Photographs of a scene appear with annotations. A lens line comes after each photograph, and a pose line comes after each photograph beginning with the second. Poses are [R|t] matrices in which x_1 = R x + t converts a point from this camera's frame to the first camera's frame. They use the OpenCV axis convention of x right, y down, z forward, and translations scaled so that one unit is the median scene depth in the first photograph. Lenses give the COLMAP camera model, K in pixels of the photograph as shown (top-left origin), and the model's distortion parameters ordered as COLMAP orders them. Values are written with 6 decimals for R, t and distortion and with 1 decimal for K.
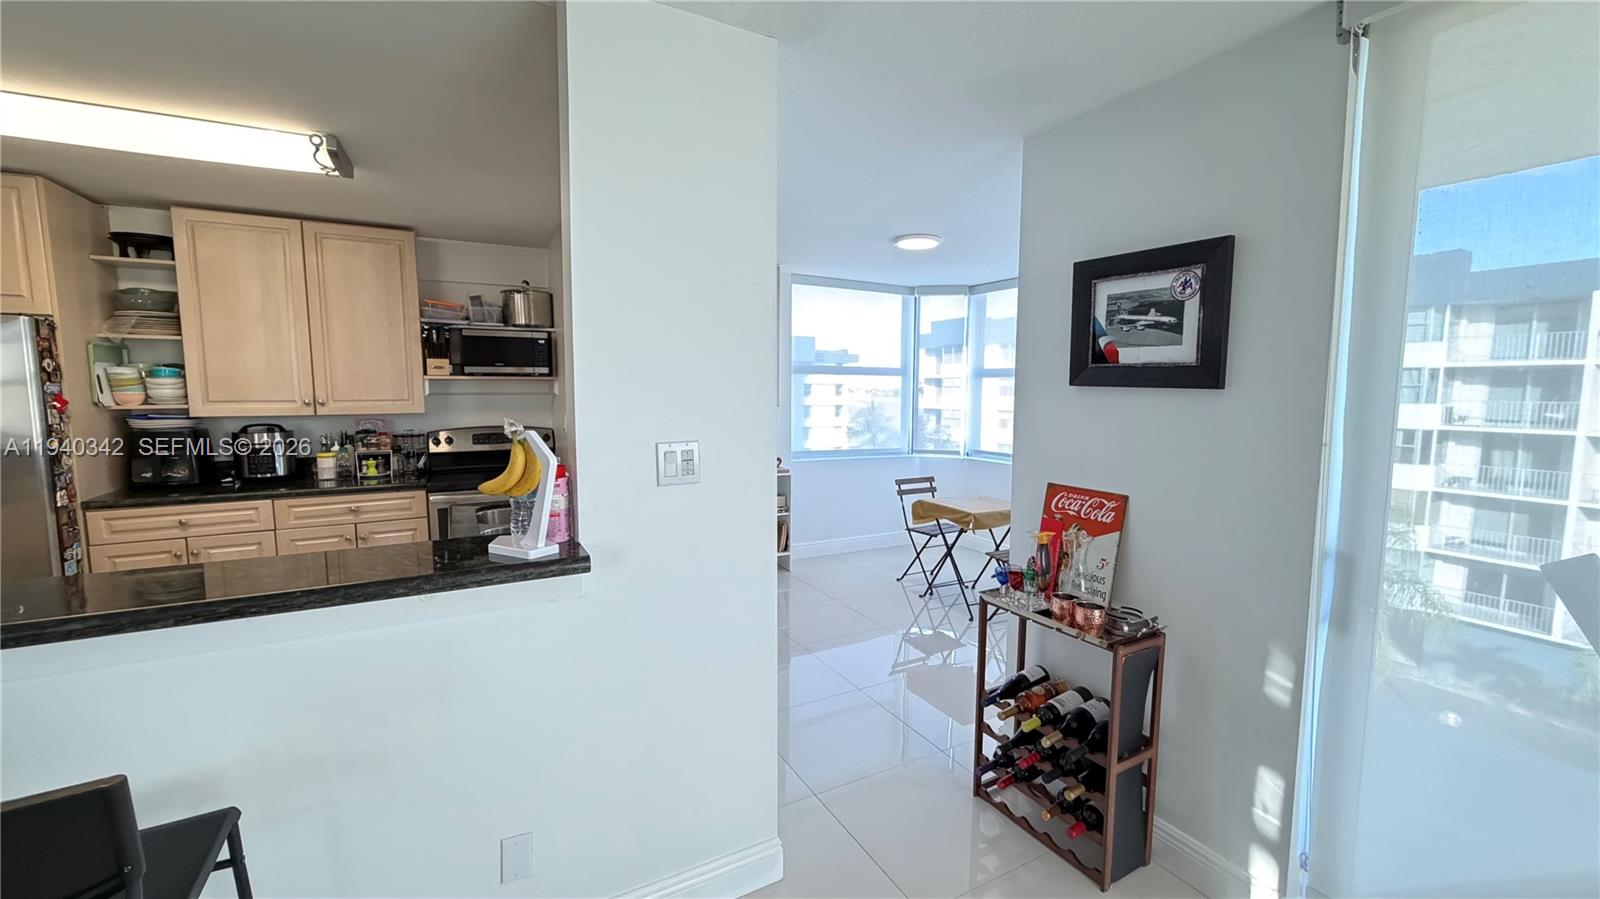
lens RADIAL K [[638.8, 0, 793.6], [0, 638.8, 451.8], [0, 0, 1]] dist [0.000757, 0.000162]
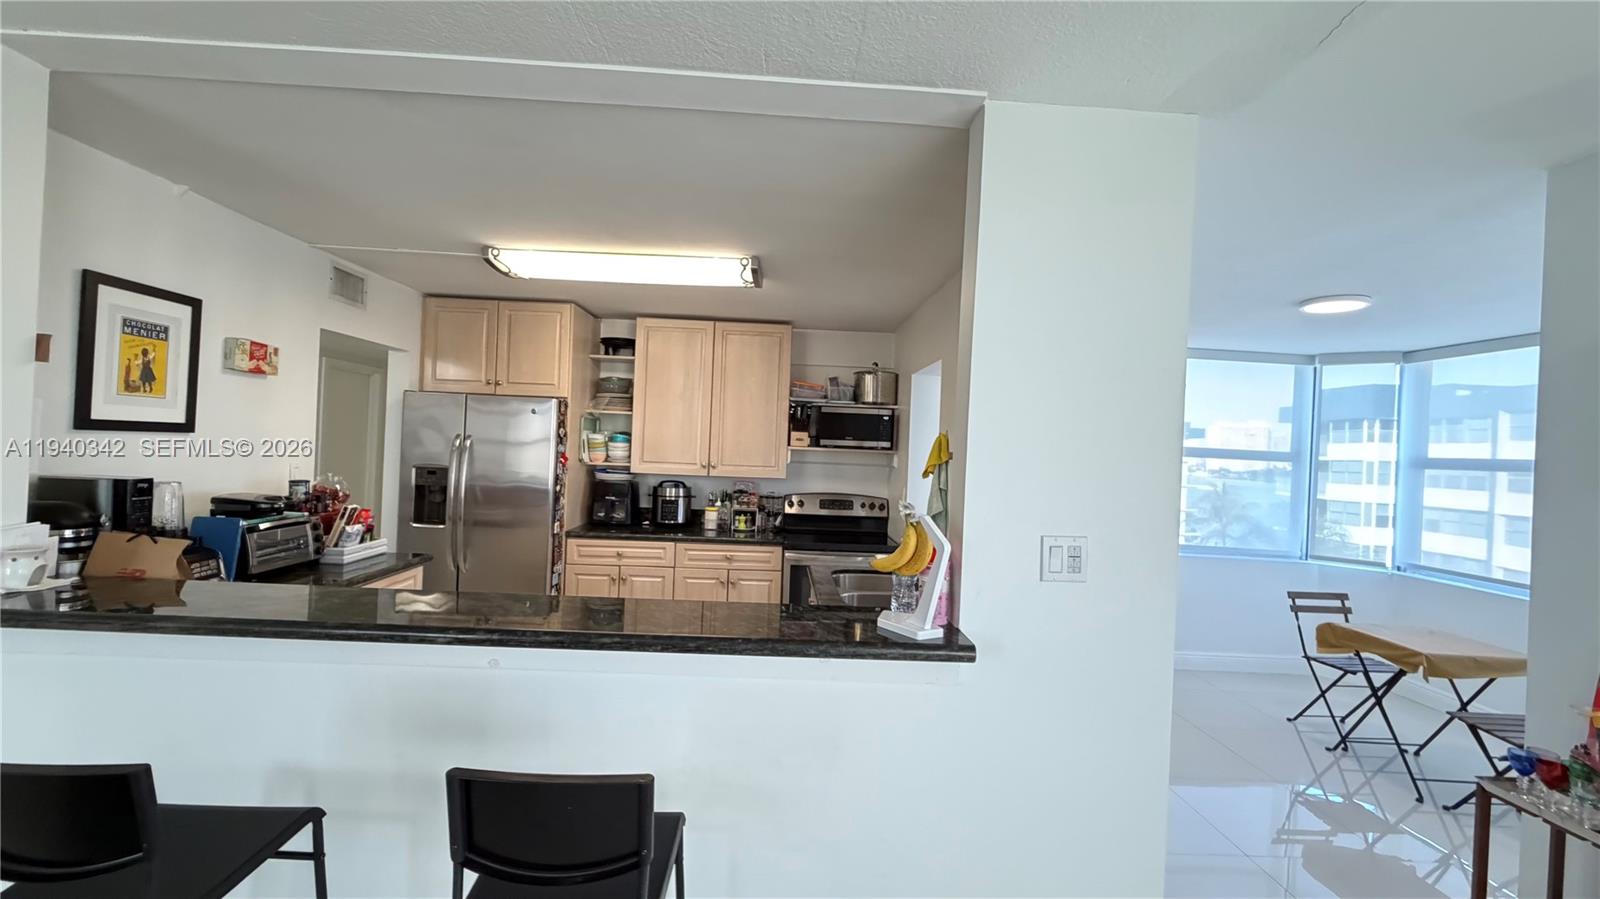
lens RADIAL K [[638.8, 0, 793.6], [0, 638.8, 451.8], [0, 0, 1]] dist [0.000757, 0.000162]
pose [[0.892398, 0.037038, -0.449727, -0.057926], [-0.084958, 0.992593, -0.086836, -0.011524], [0.443180, 0.115700, 0.888935, -0.020093]]
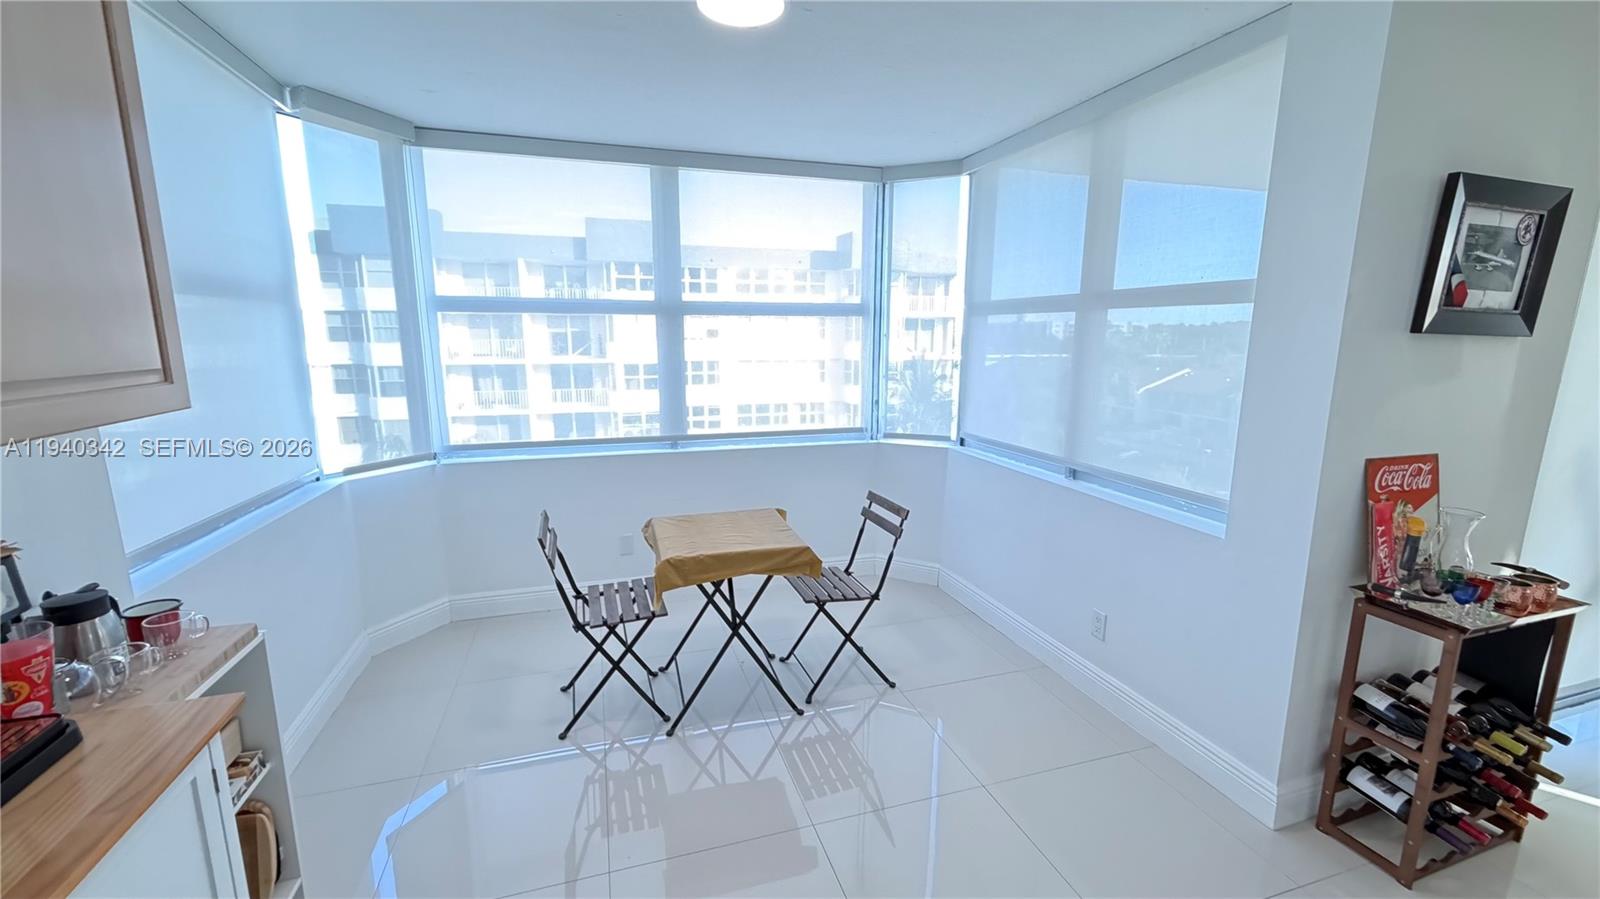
lens RADIAL K [[638.8, 0, 793.6], [0, 638.8, 451.8], [0, 0, 1]] dist [0.000757, 0.000162]
pose [[0.193064, -0.184592, 0.963666, -0.333815], [0.095719, 0.981002, 0.168737, -0.109364], [-0.976506, 0.059664, 0.207065, 1.048544]]
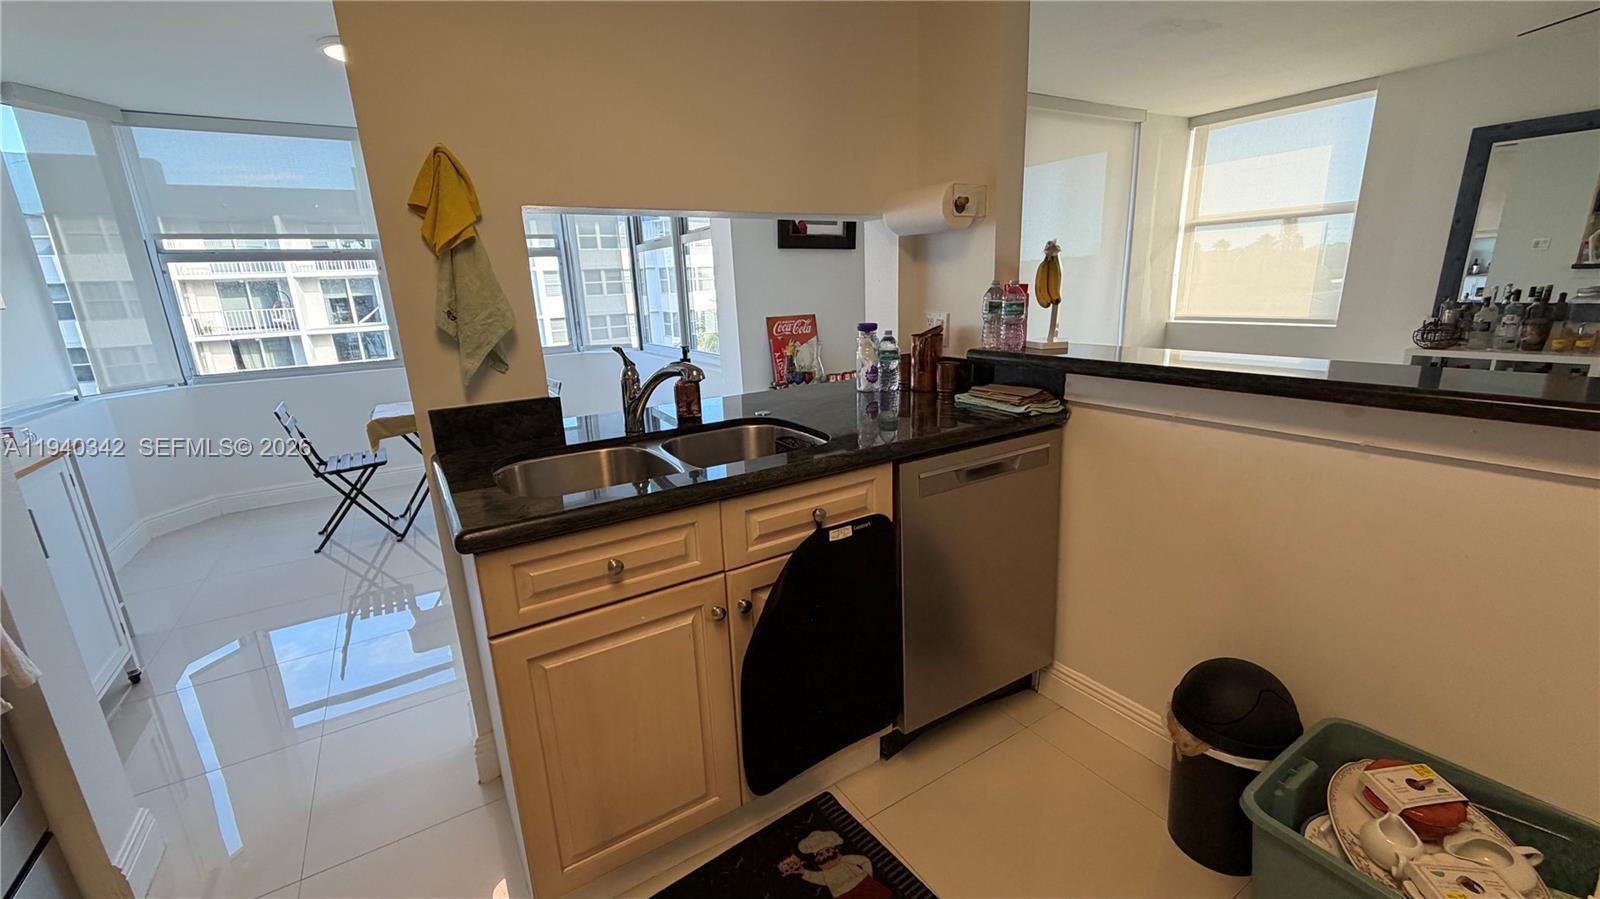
lens RADIAL K [[638.8, 0, 793.6], [0, 638.8, 451.8], [0, 0, 1]] dist [0.000757, 0.000162]
pose [[-0.058975, -0.259341, 0.963984, -0.759484], [0.139265, 0.954084, 0.265197, -0.026236], [-0.988497, 0.149889, -0.020150, 0.700213]]
